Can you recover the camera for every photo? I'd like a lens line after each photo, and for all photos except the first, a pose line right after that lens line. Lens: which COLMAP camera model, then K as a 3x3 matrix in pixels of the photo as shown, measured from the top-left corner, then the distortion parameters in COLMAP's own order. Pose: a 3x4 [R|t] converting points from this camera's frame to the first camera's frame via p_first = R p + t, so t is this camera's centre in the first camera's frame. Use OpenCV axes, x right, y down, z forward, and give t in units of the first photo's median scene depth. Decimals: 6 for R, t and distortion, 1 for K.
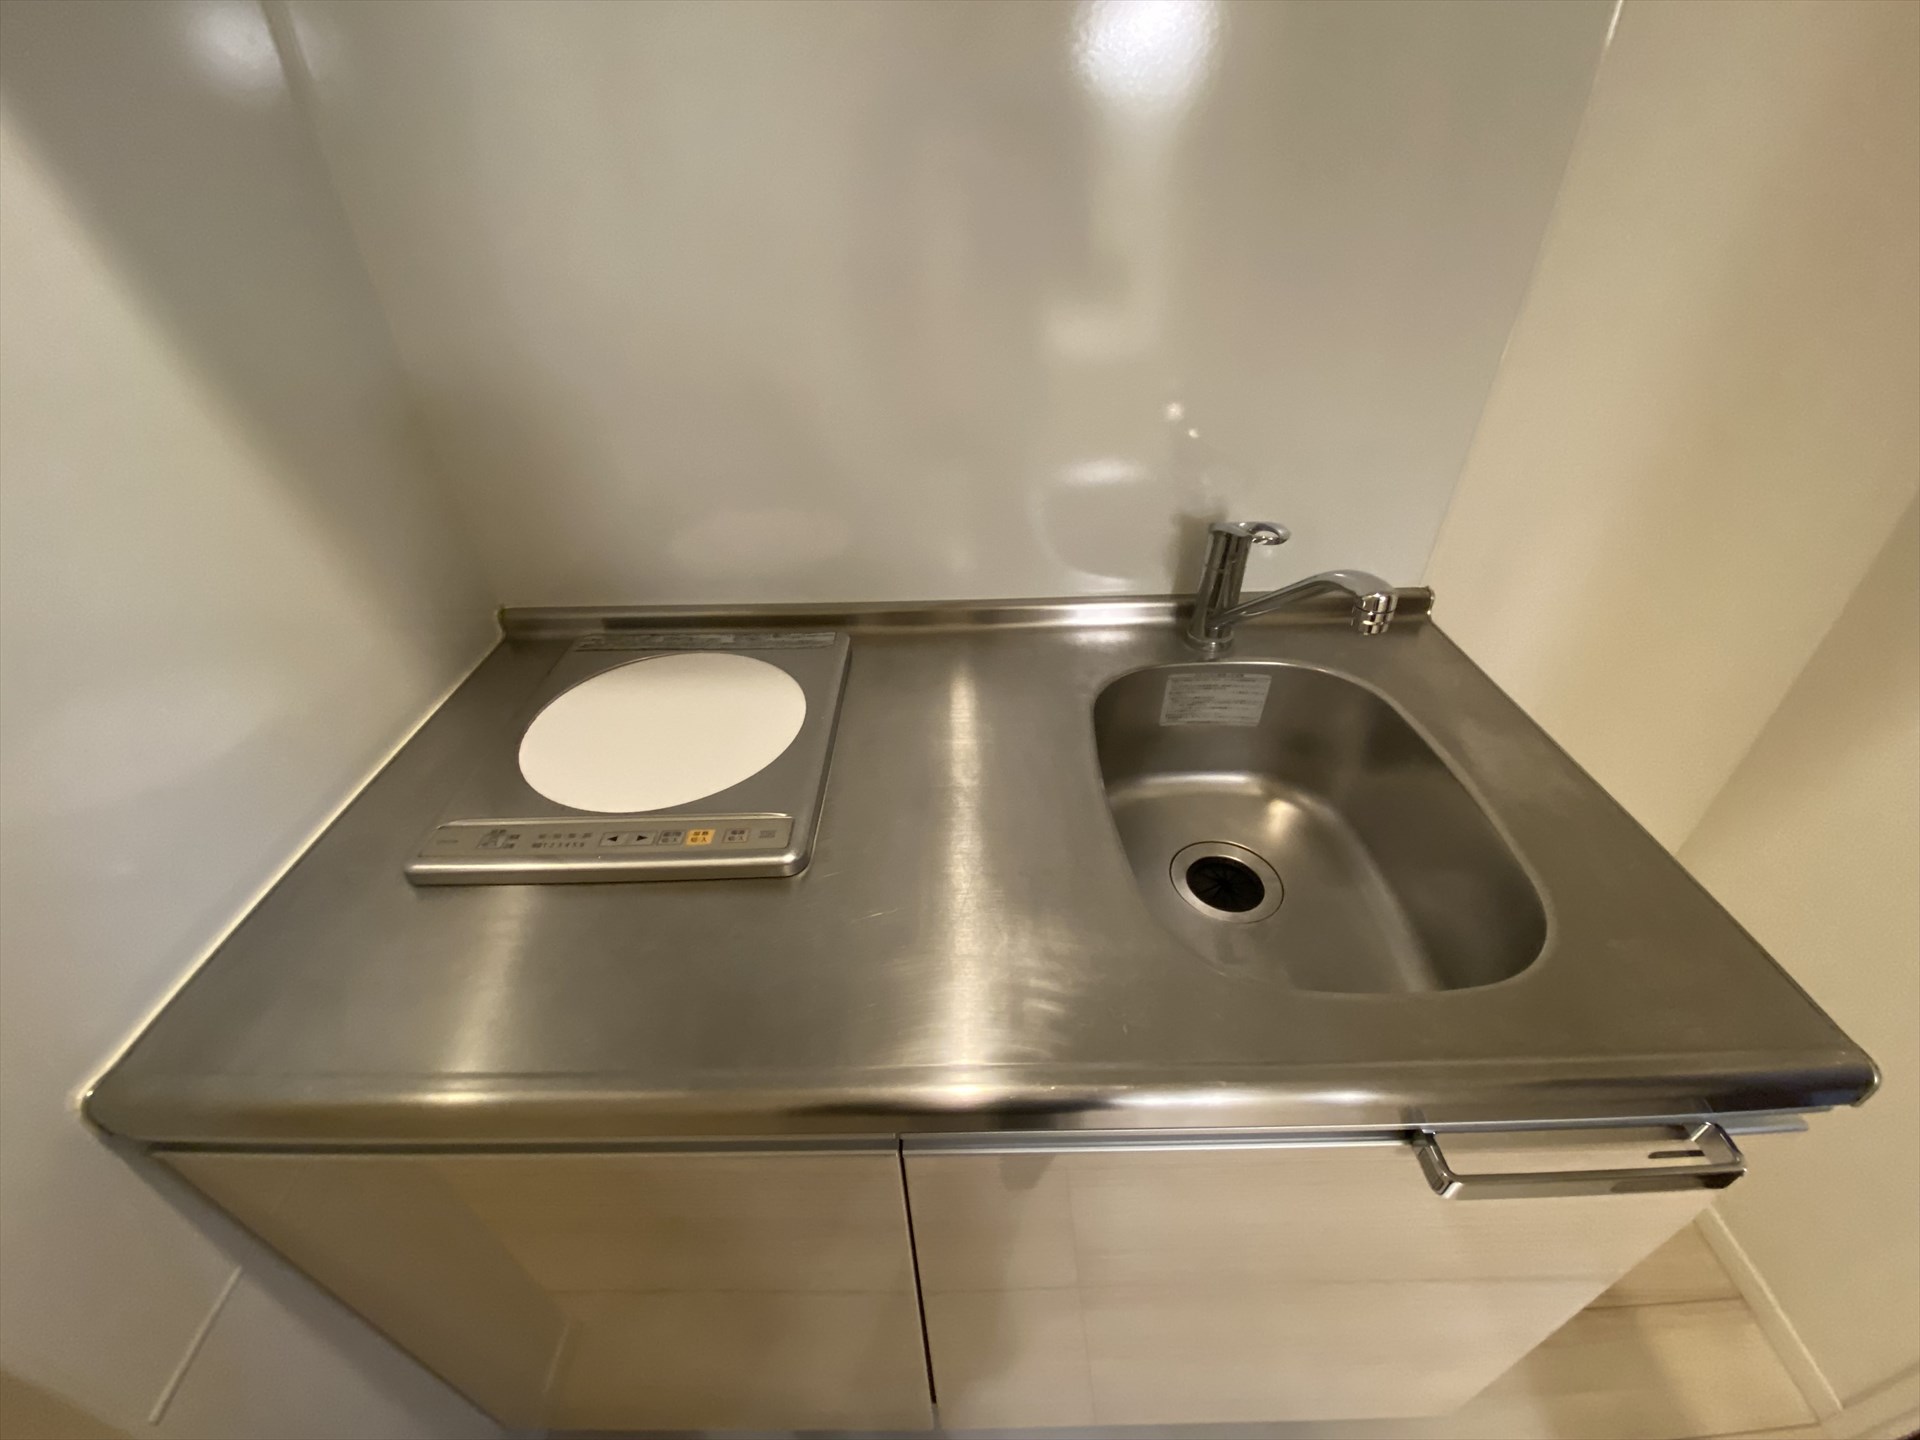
lens RADIAL K [[791.0, 0, 960.0], [0, 791.0, 720.0], [0, 0, 1]] dist [0.057424, -0.035805]
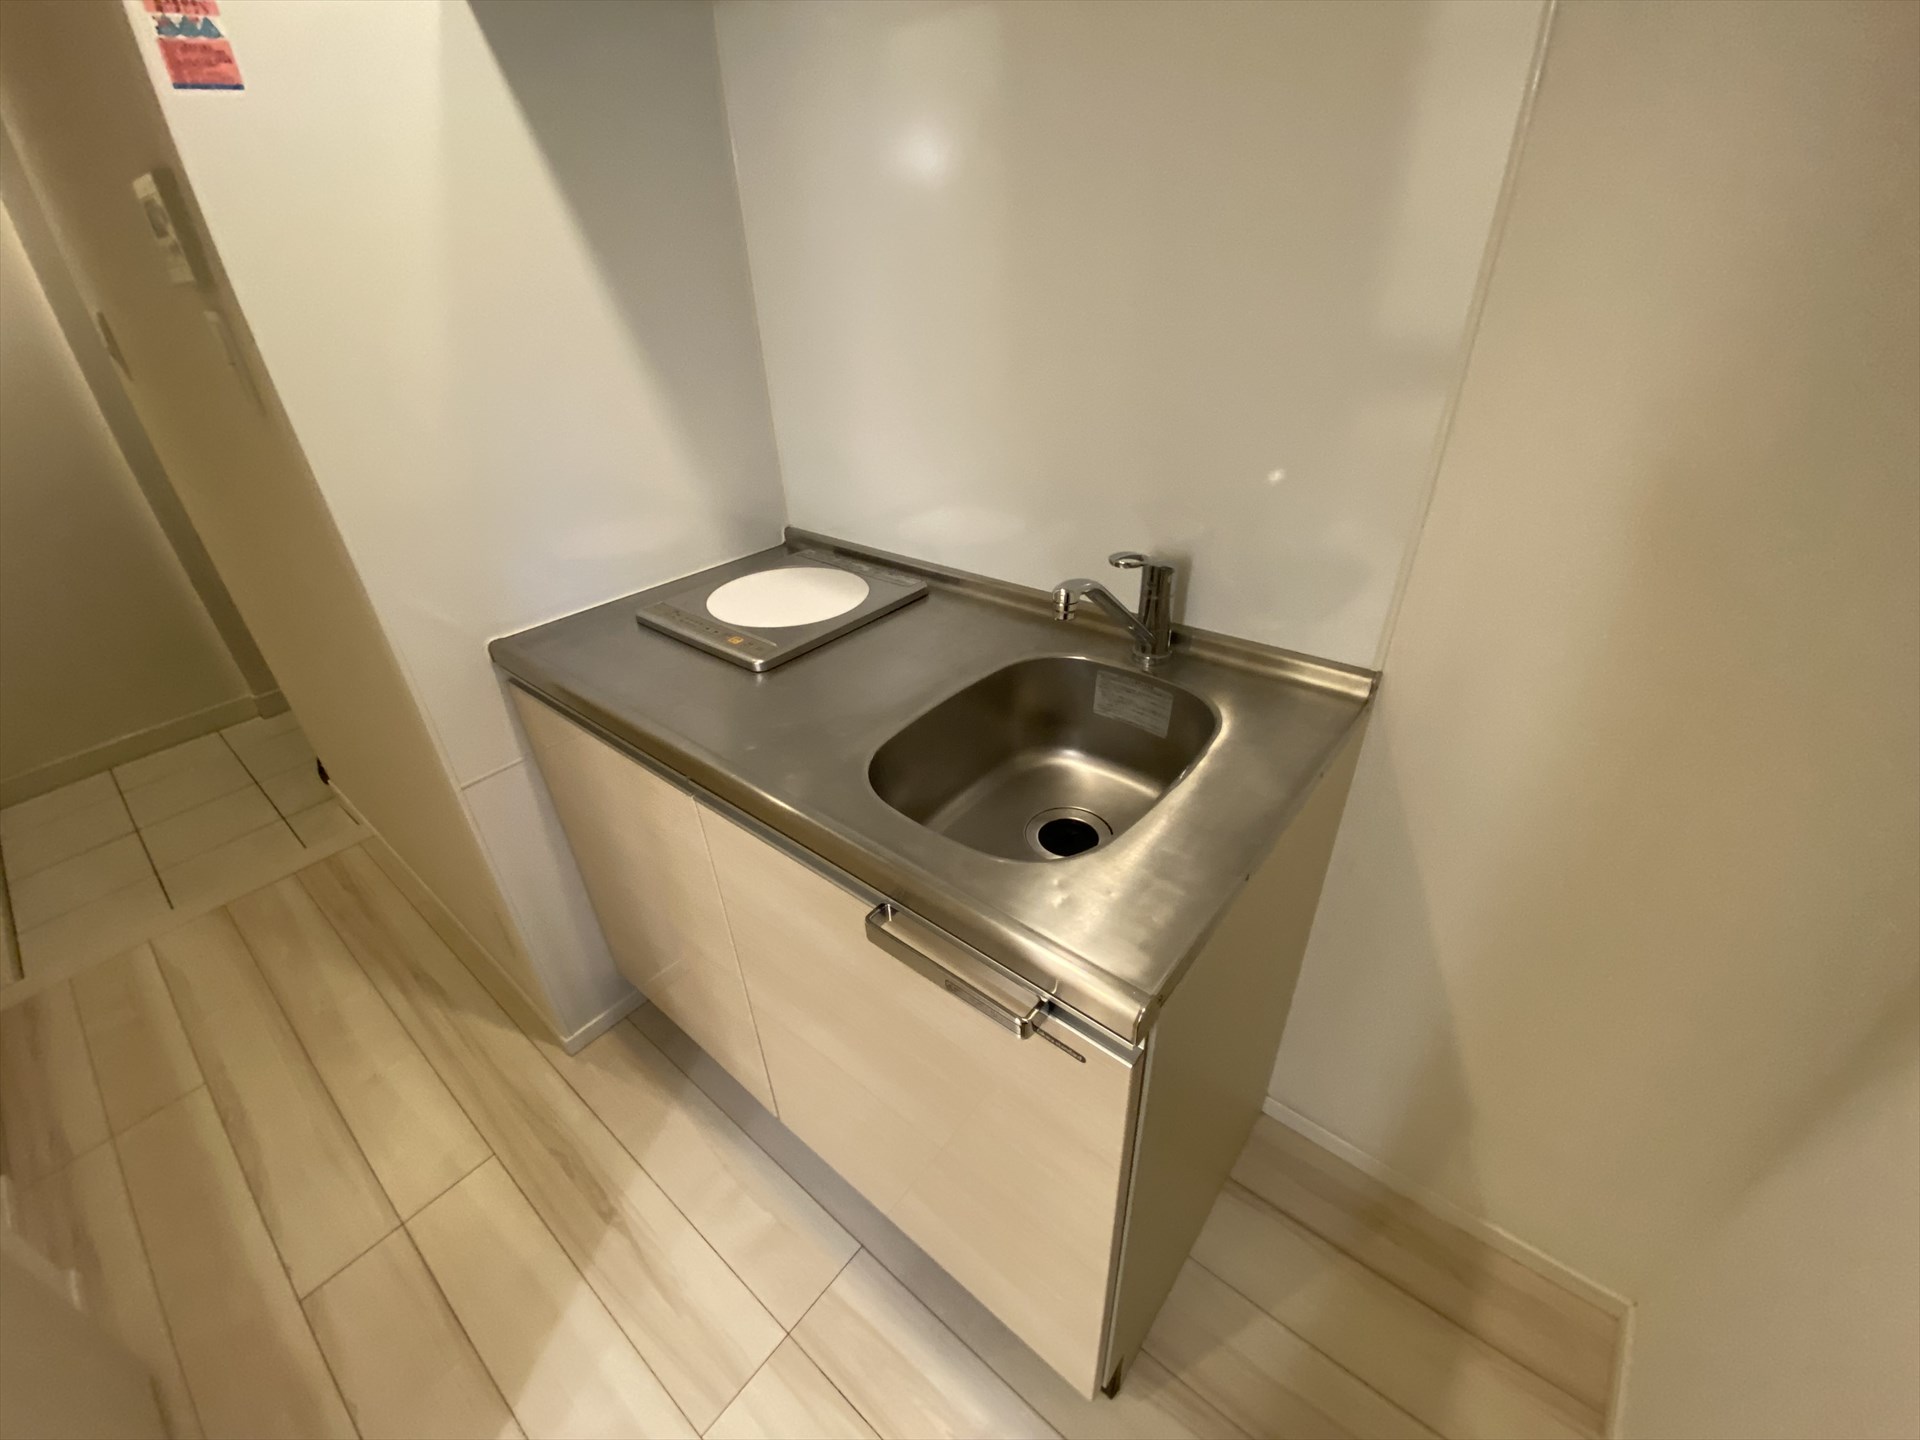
lens RADIAL K [[791.0, 0, 960.0], [0, 791.0, 720.0], [0, 0, 1]] dist [0.057424, -0.035805]
pose [[0.765873, 0.321448, -0.556875, 0.816989], [-0.355708, 0.933285, 0.049519, 0.032775], [0.535640, 0.160159, 0.829119, -0.139973]]
